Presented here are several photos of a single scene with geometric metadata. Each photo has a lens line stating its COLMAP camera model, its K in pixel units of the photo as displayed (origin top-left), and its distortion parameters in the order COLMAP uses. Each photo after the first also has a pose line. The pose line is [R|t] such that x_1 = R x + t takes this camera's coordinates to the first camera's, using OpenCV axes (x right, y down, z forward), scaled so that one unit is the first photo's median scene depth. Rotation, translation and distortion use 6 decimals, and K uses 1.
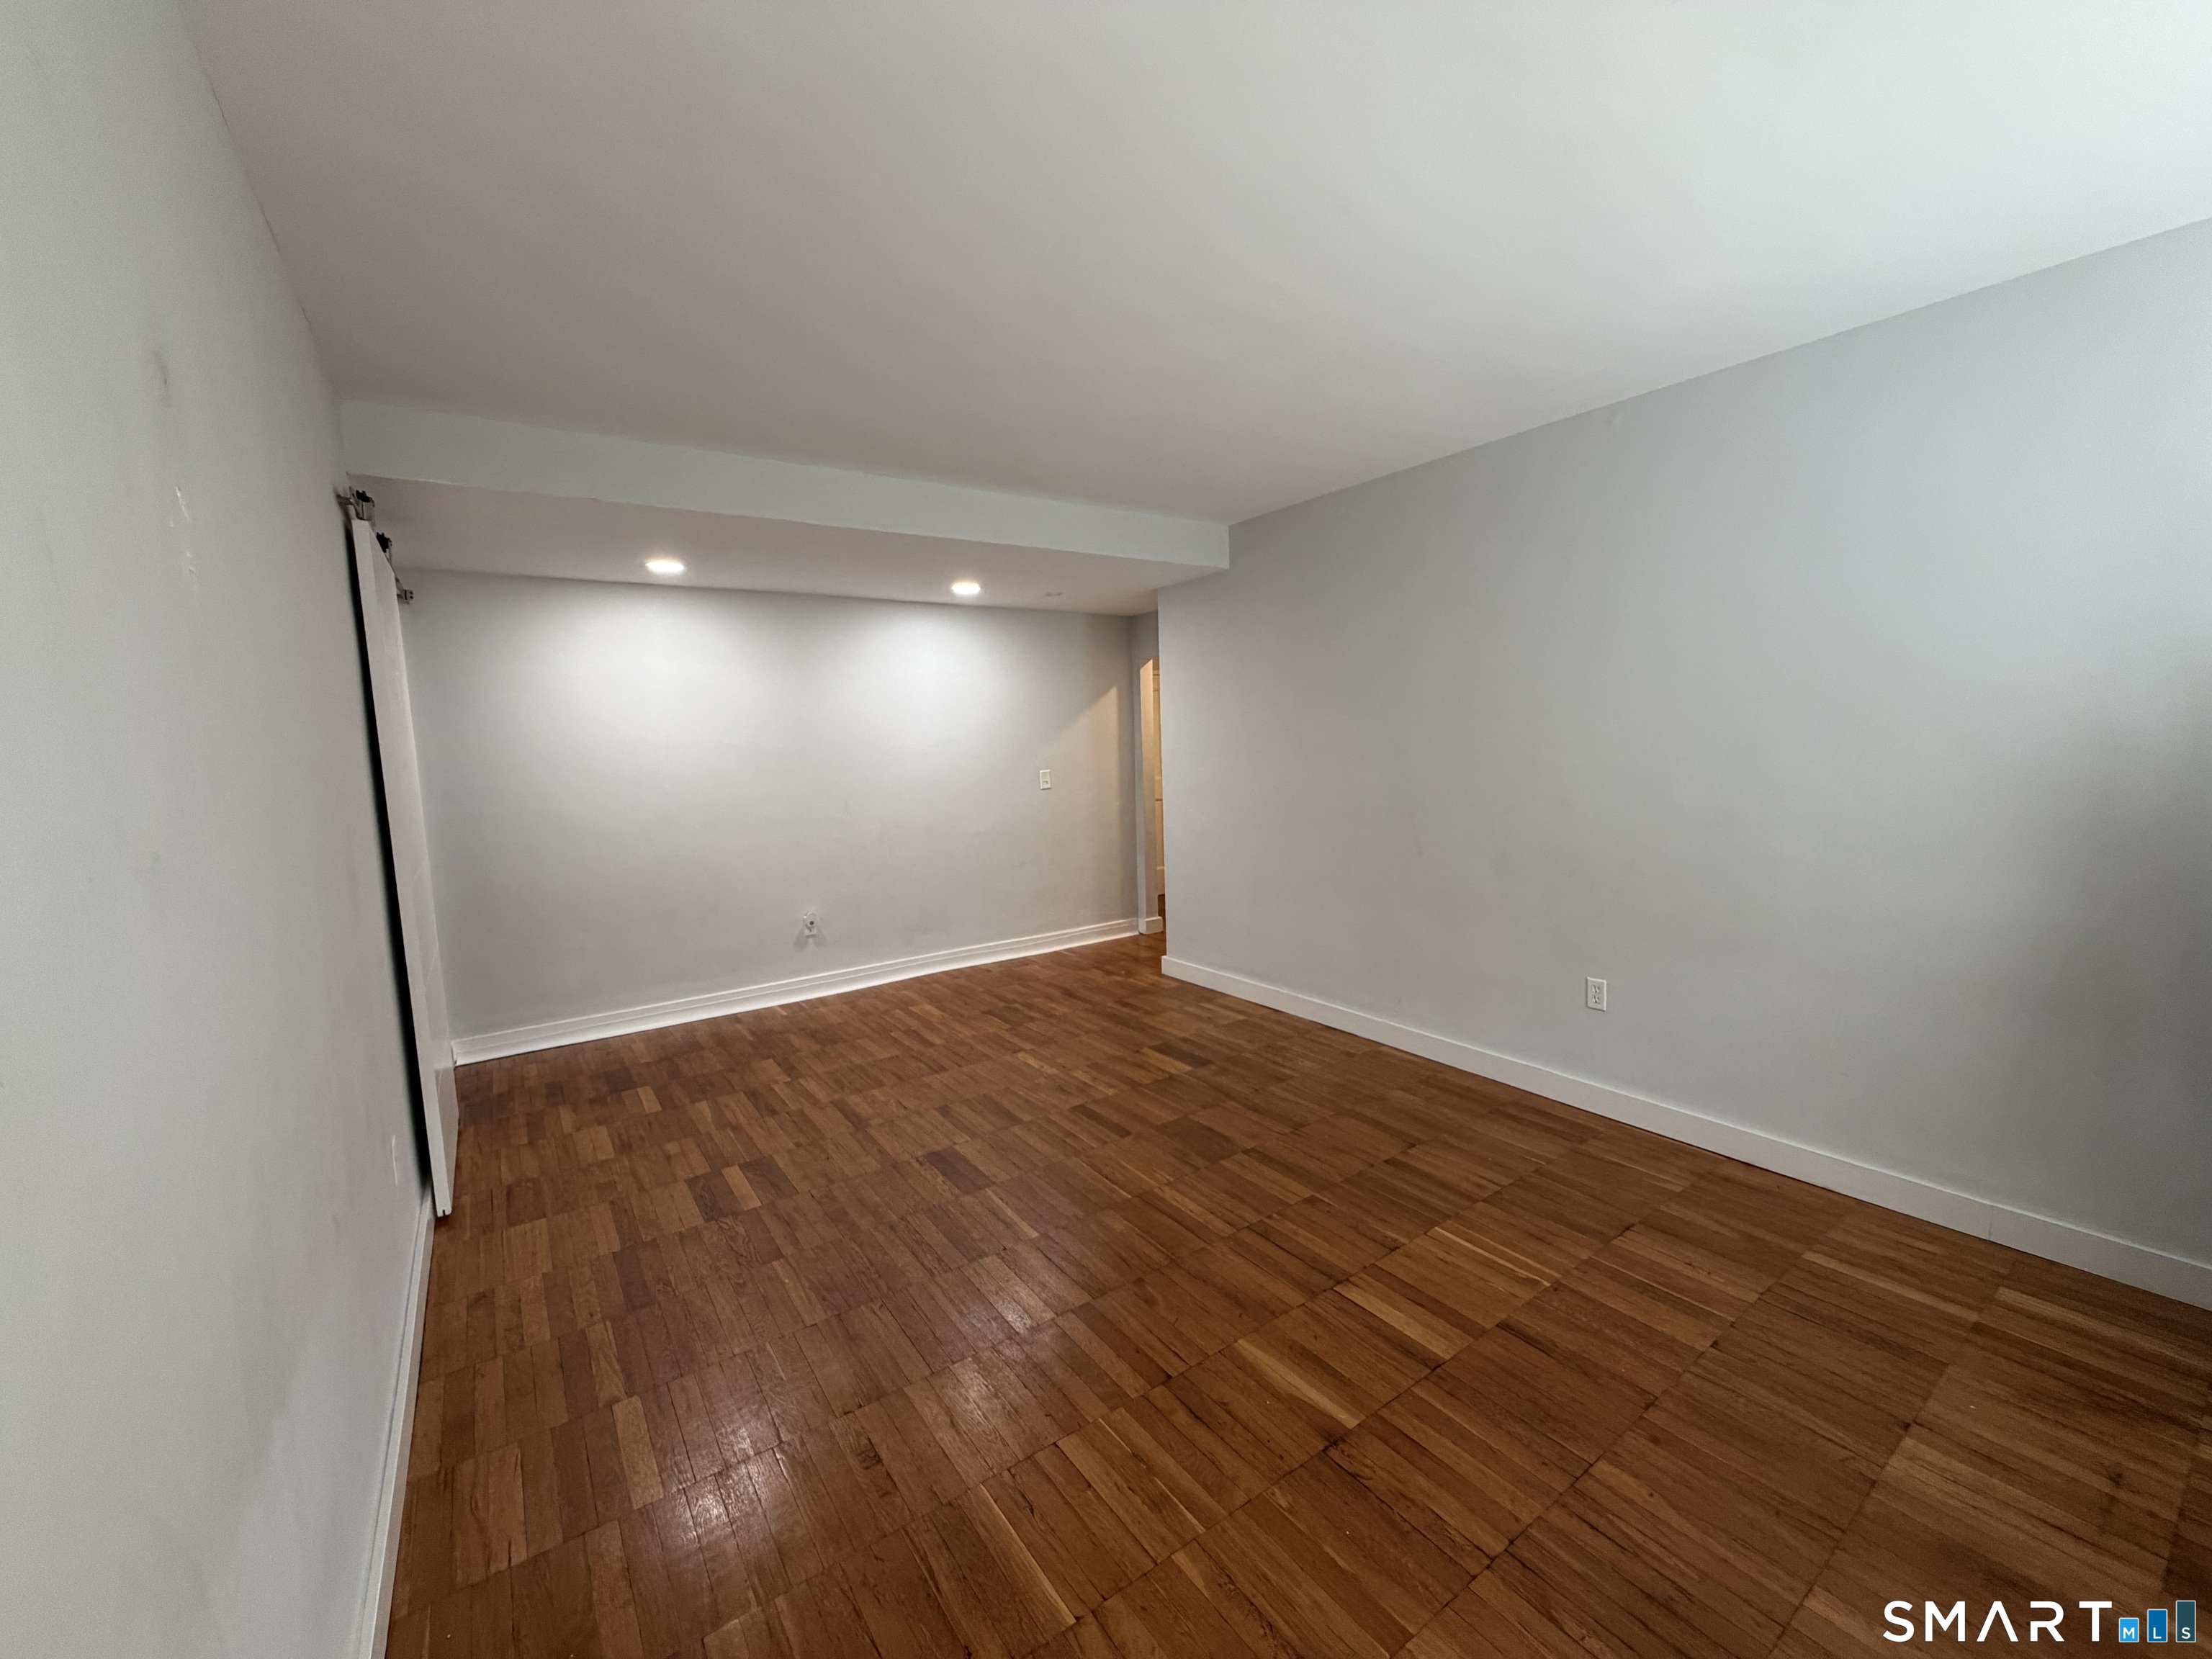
lens RADIAL K [[885.9, 0, 1107.1], [0, 885.9, 835.5], [0, 0, 1]] dist [0.007730, -0.003075]
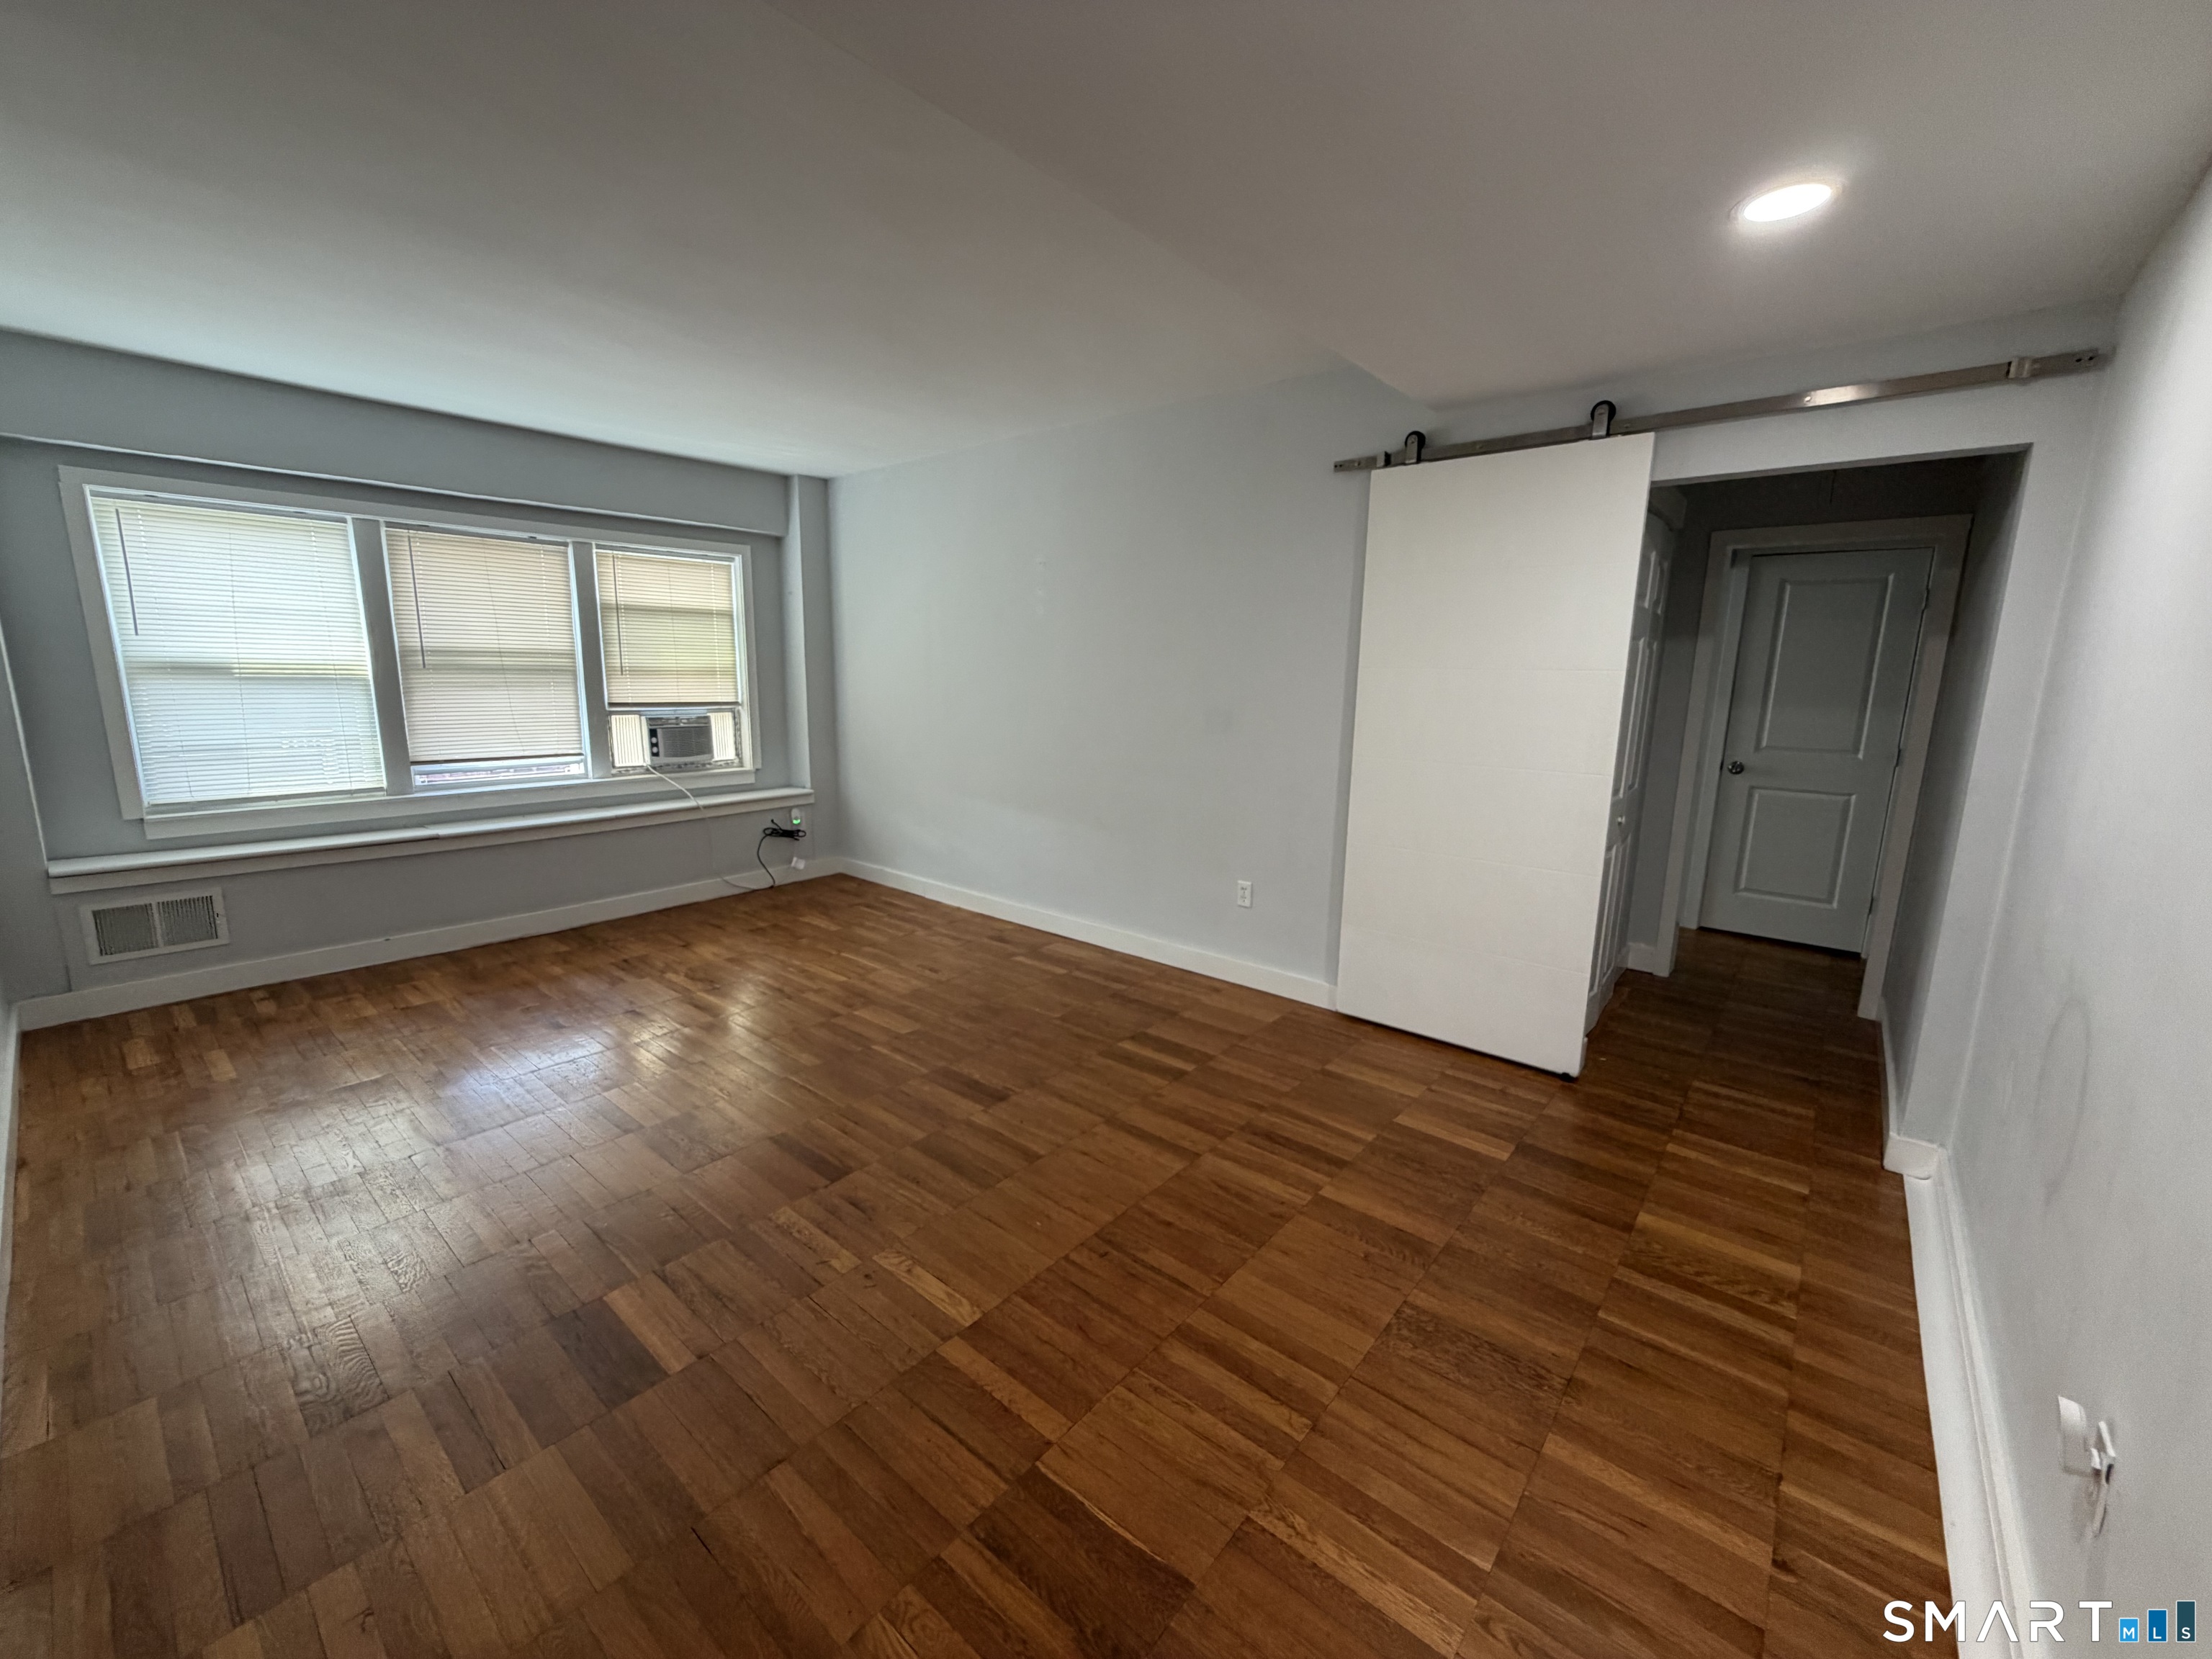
lens RADIAL K [[885.9, 0, 1109.9], [0, 885.9, 819.5], [0, 0, 1]] dist [0.007730, -0.003075]
pose [[-0.966014, 0.061601, -0.251041, -0.083175], [-0.011535, 0.959947, 0.279942, -0.170440], [0.258231, 0.273324, -0.926612, 1.672910]]
